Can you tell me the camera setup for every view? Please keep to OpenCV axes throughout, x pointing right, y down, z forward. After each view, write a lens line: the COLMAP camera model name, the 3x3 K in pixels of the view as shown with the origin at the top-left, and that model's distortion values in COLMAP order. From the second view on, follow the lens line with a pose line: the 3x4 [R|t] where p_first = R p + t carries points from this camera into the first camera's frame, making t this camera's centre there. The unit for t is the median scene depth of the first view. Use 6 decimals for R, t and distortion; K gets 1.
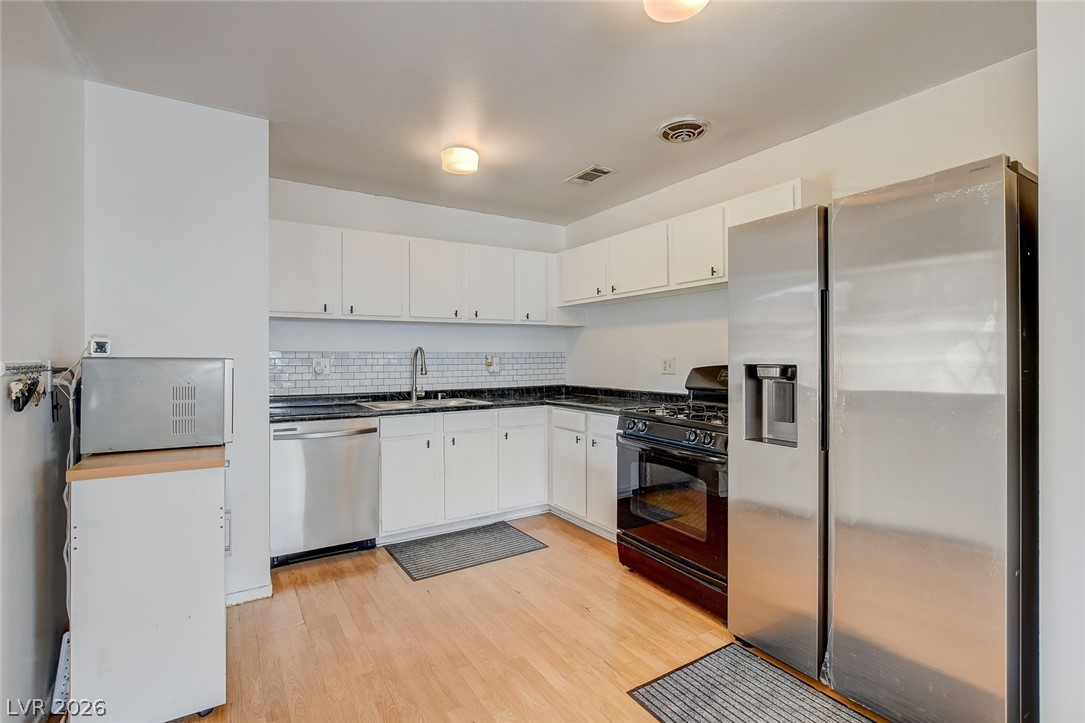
lens RADIAL K [[494.1, 0, 547.2], [0, 494.1, 357.0], [0, 0, 1]] dist [-0.018537, 0.001692]
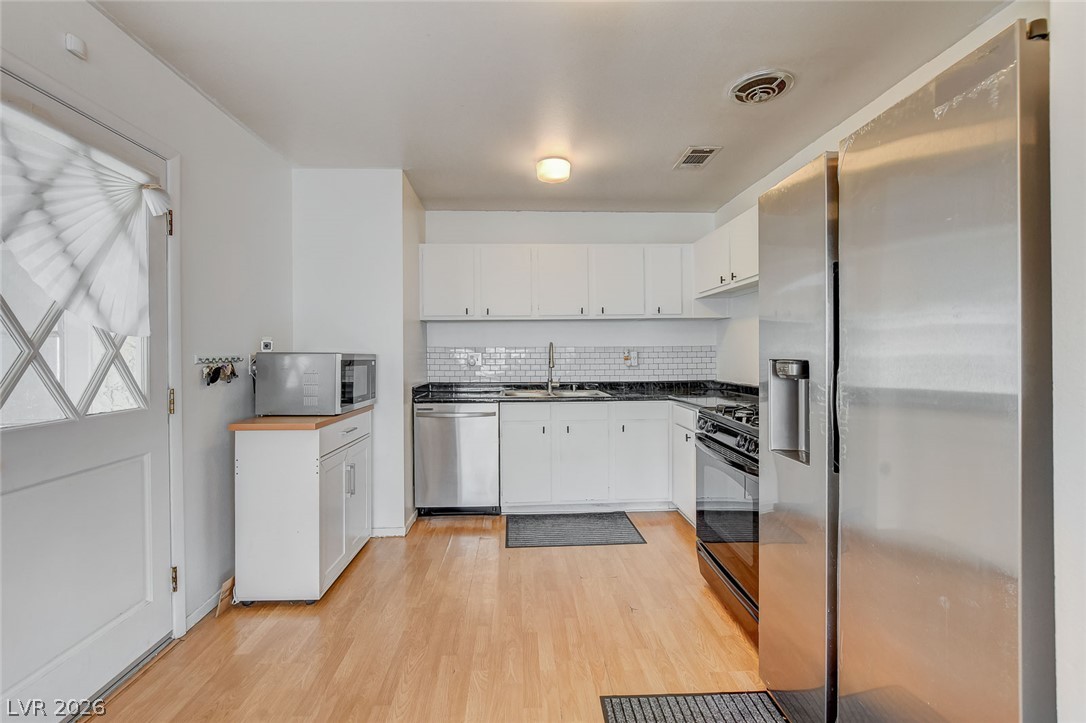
lens RADIAL K [[474.8, 0, 544.1], [0, 474.8, 352.6], [0, 0, 1]] dist [-0.020672, 0.001603]
pose [[0.865888, -0.001624, -0.500235, 0.279868], [0.003172, 0.999992, 0.002244, 0.000307], [0.500228, -0.003530, 0.865887, 0.073538]]
